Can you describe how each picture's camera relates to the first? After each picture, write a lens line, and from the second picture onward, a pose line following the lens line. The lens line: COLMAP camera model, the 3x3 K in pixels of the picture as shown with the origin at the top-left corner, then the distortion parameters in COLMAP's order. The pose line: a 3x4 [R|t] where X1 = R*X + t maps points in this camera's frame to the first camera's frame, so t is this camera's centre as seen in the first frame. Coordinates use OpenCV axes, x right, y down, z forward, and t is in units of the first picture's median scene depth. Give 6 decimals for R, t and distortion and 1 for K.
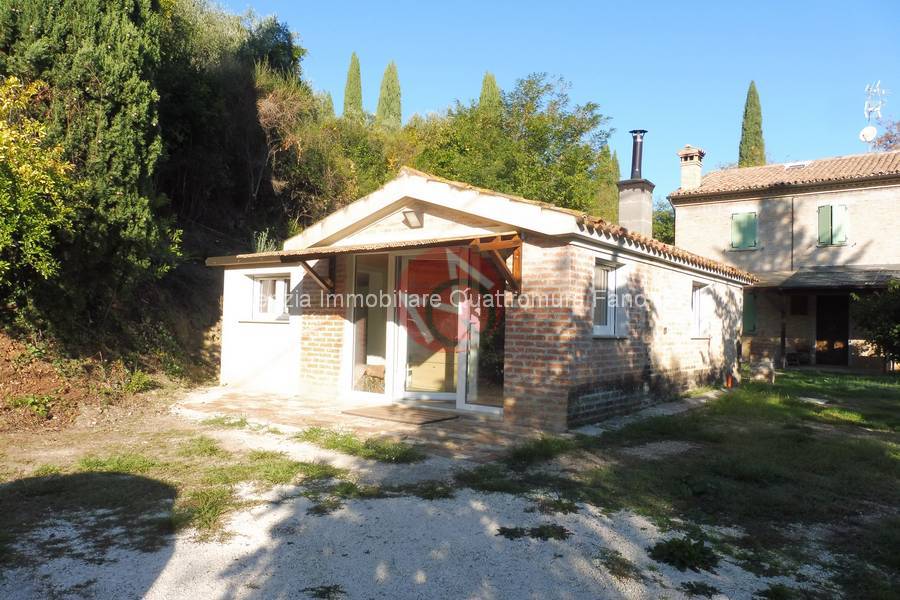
lens RADIAL K [[661.1, 0, 450.0], [0, 661.1, 300.0], [0, 0, 1]] dist [-0.028580, -0.008297]
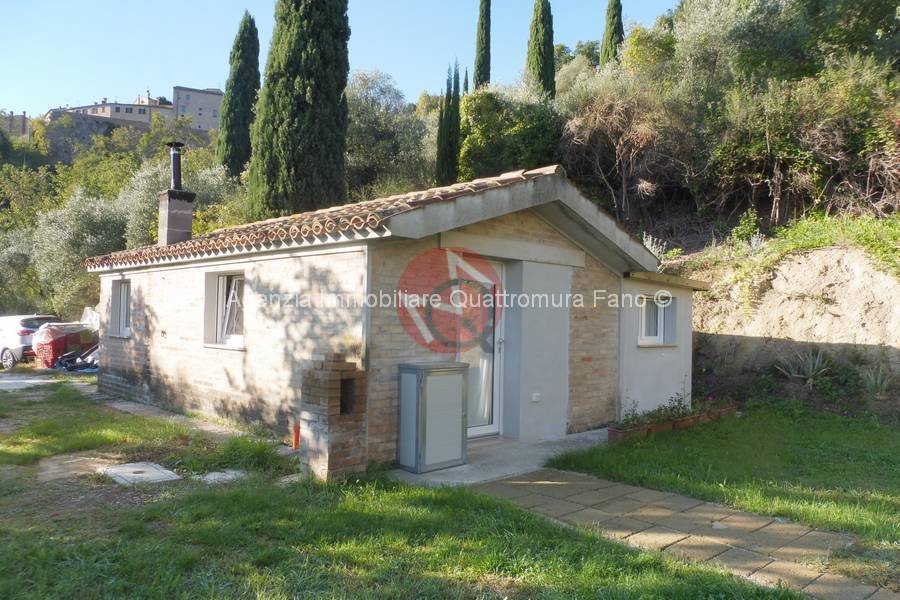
lens RADIAL K [[661.1, 0, 450.0], [0, 661.1, 300.0], [0, 0, 1]] dist [-0.028580, -0.008297]
pose [[-0.160828, -0.046105, -0.985905, 1.289258], [0.021123, 0.998519, -0.050140, 0.055541], [0.986756, -0.028889, -0.159616, 1.665755]]
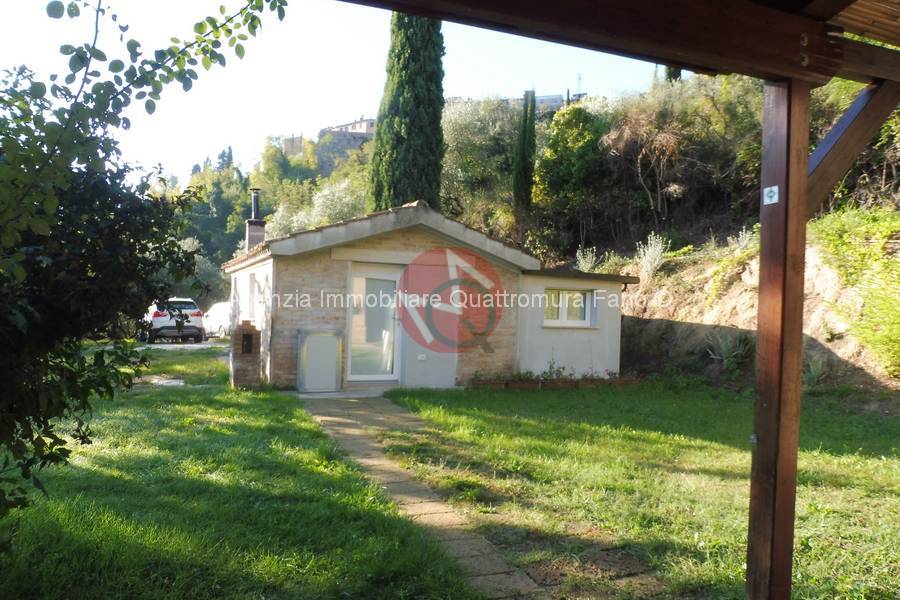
lens RADIAL K [[661.1, 0, 450.0], [0, 661.1, 300.0], [0, 0, 1]] dist [-0.028580, -0.008297]
pose [[-0.506648, -0.037845, -0.861322, 1.611715], [0.001199, 0.999004, -0.044600, 0.110514], [0.862152, -0.023630, -0.506098, 2.772222]]
